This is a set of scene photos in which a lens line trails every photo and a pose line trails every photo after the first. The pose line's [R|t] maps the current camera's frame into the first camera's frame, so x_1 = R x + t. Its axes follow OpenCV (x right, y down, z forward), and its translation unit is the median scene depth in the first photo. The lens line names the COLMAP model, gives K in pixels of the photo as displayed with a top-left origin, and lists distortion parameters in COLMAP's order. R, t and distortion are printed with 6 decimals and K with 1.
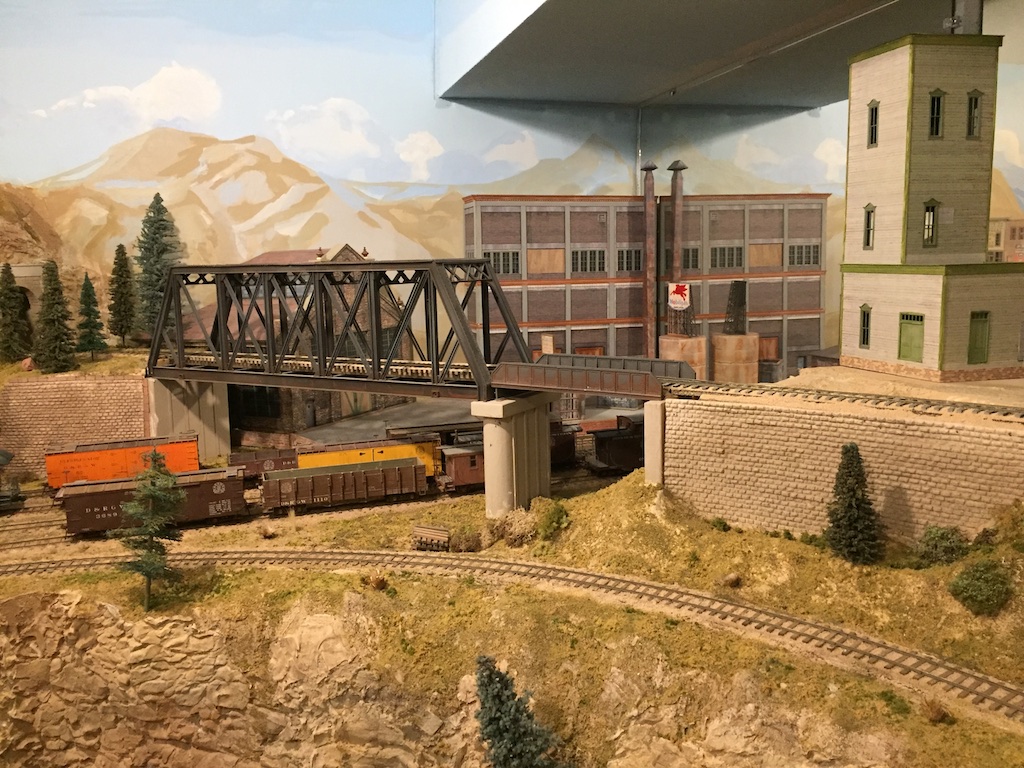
lens RADIAL K [[879.1, 0, 514.6], [0, 879.1, 389.0], [0, 0, 1]] dist [0.077700, -0.115191]
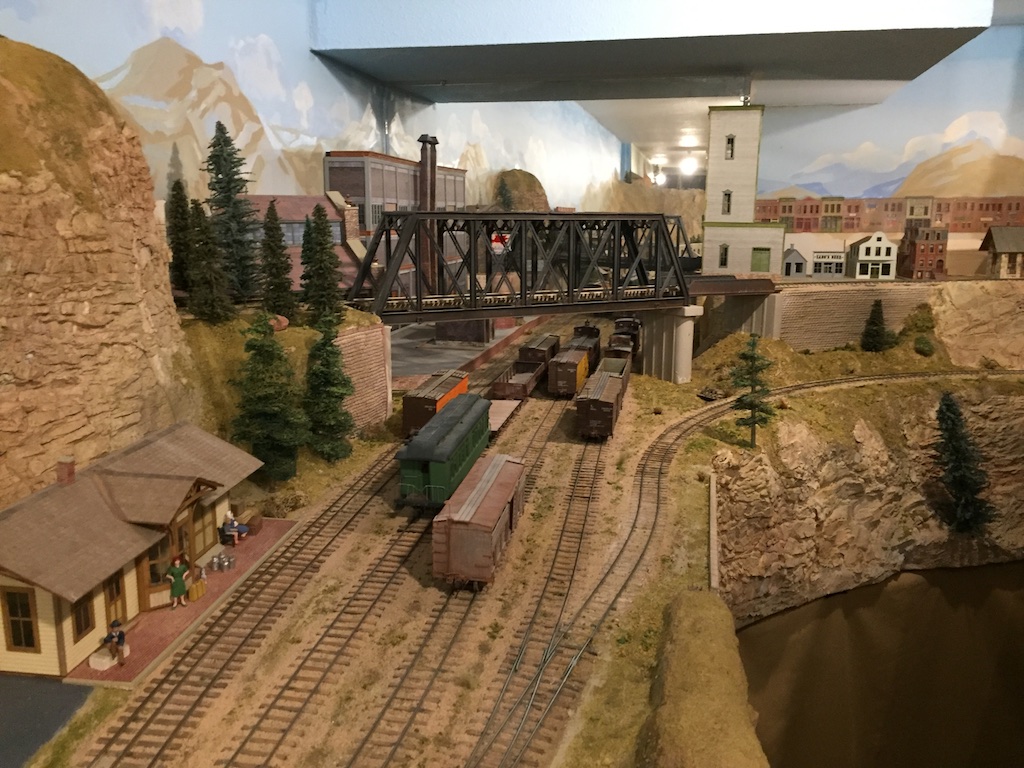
lens RADIAL K [[879.1, 0, 511.9], [0, 879.1, 386.1], [0, 0, 1]] dist [0.077700, -0.115191]
pose [[0.477403, -0.141016, 0.867295, -1.591290], [0.108549, 0.988942, 0.101044, -0.039082], [-0.871954, 0.045905, 0.487431, 0.537856]]
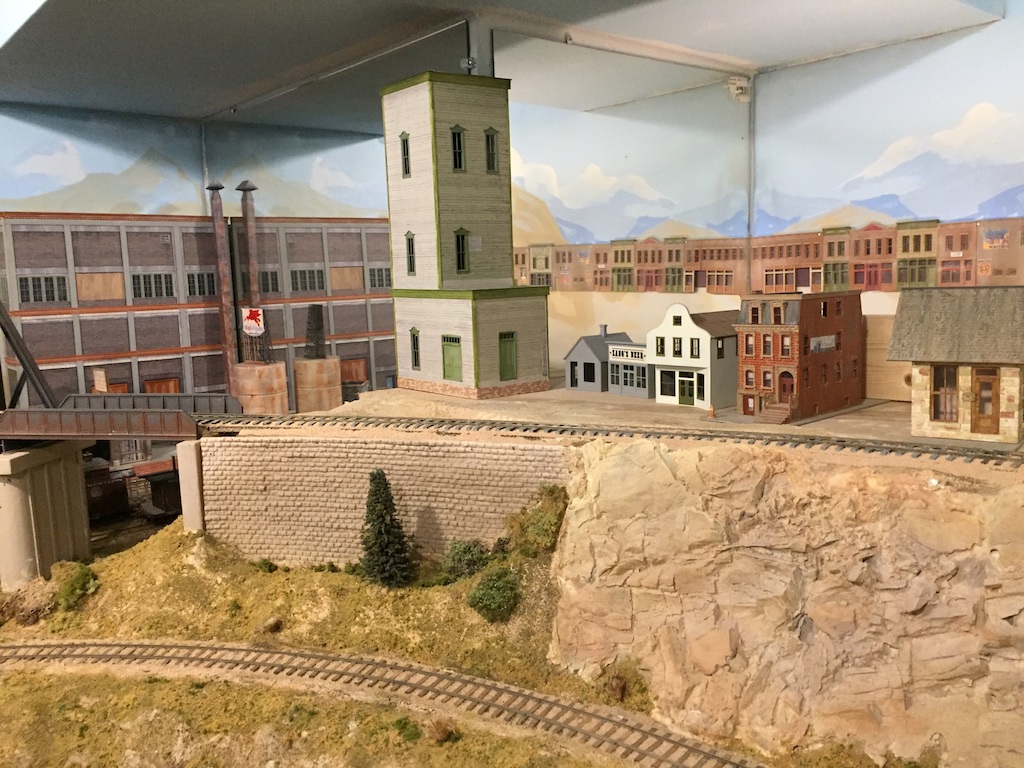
lens RADIAL K [[879.1, 0, 514.4], [0, 879.1, 389.1], [0, 0, 1]] dist [0.077700, -0.115191]
pose [[0.915980, -0.062428, 0.396337, 0.097578], [0.070512, 0.997494, -0.005845, -0.010390], [-0.394979, 0.033301, 0.918087, 0.010406]]
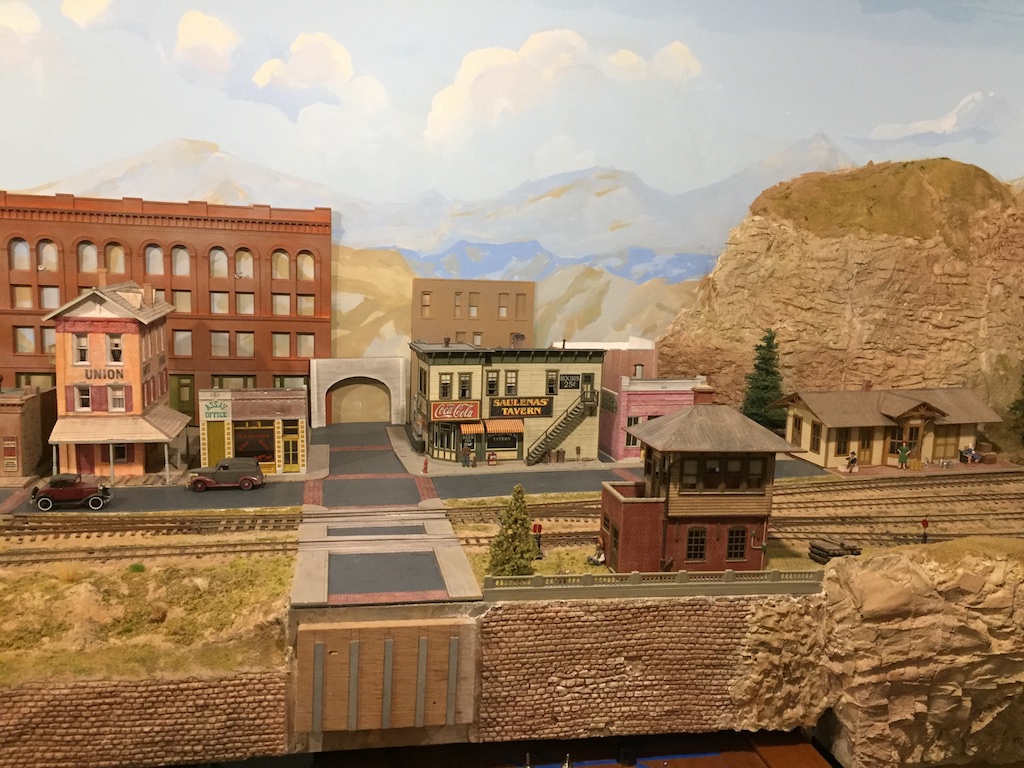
lens RADIAL K [[879.1, 0, 519.6], [0, 879.1, 385.1], [0, 0, 1]] dist [0.077700, -0.115191]
pose [[0.993900, 0.075931, -0.079989, -1.589091], [-0.075785, 0.997112, 0.004863, 0.088630], [0.080127, 0.001229, 0.996784, -0.206122]]
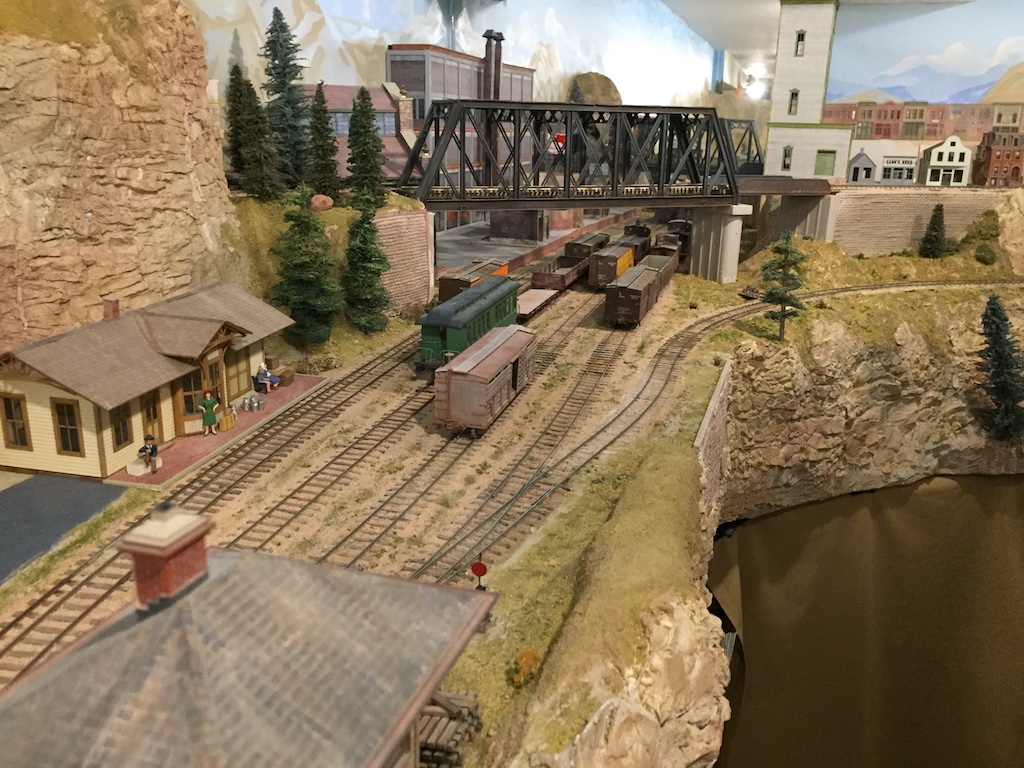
lens RADIAL K [[879.1, 0, 509.7], [0, 879.1, 387.0], [0, 0, 1]] dist [0.077700, -0.115191]
pose [[0.564140, -0.196927, 0.801852, -1.608606], [0.083766, 0.979781, 0.181691, 0.011689], [-0.821419, -0.035331, 0.569229, 0.447692]]
